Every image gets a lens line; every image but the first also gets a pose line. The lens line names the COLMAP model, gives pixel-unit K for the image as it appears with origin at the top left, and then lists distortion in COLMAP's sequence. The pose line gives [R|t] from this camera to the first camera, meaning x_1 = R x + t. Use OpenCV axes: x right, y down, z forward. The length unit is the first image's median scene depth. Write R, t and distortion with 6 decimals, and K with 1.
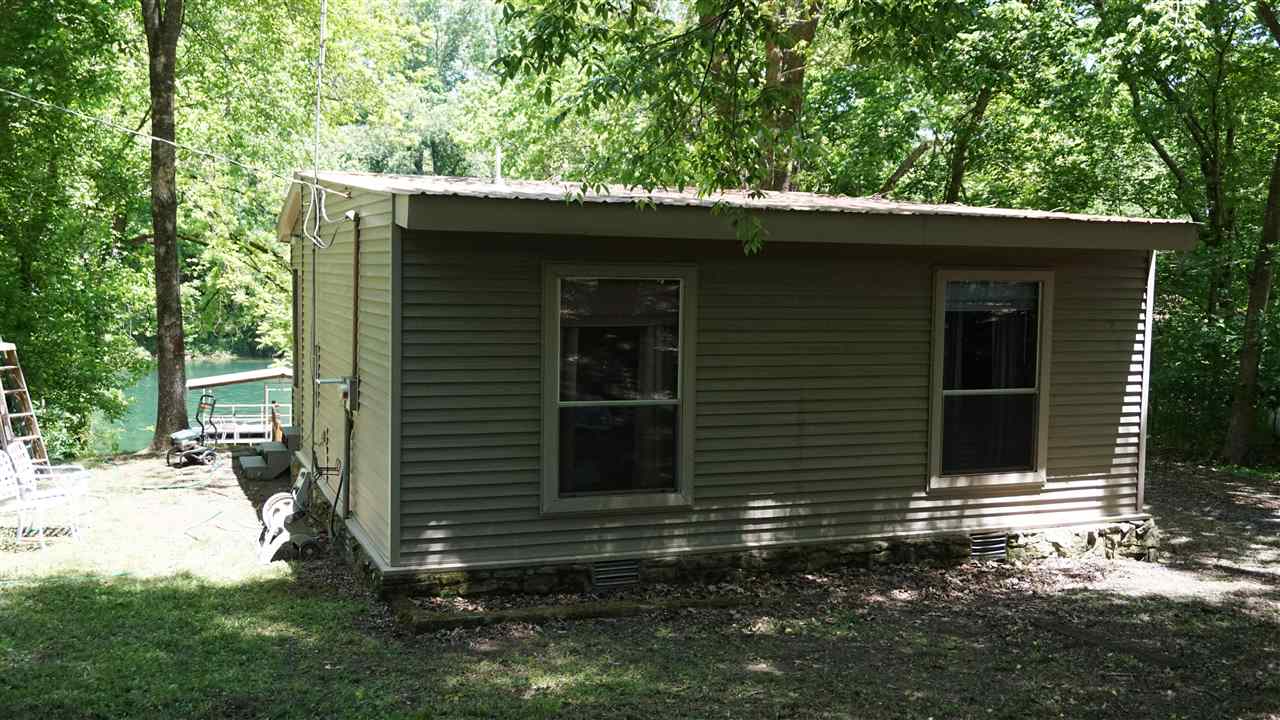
lens RADIAL K [[1265.5, 0, 640.0], [0, 1265.5, 360.0], [0, 0, 1]] dist [0.007006, -0.003085]
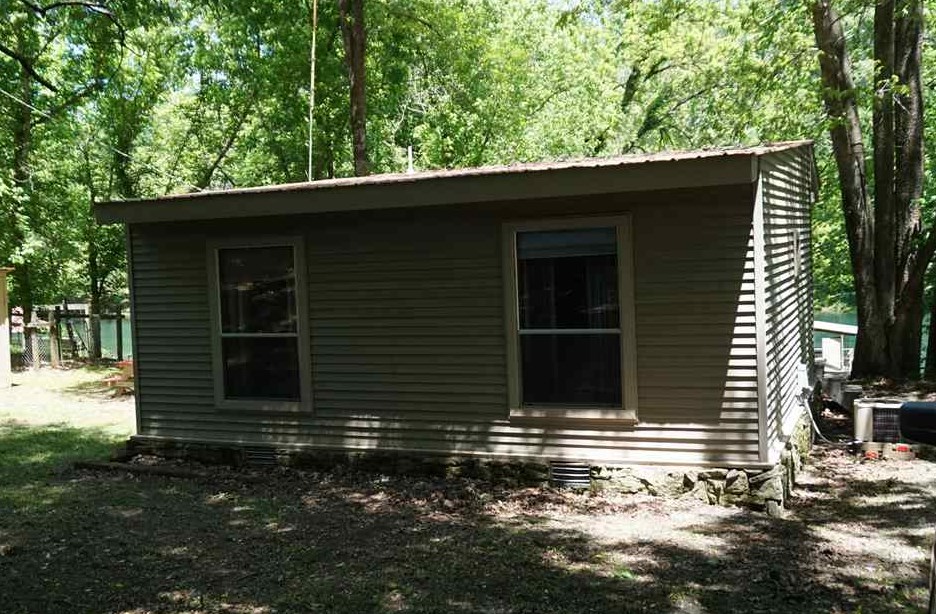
lens RADIAL K [[992.9, 0, 468.0], [0, 992.9, 307.0], [0, 0, 1]] dist [-0.048756, 0.002036]
pose [[0.699004, 0.000273, -0.715117, 0.813930], [0.012137, 0.999851, 0.012245, -0.007032], [0.715015, -0.017239, 0.698897, 0.347829]]
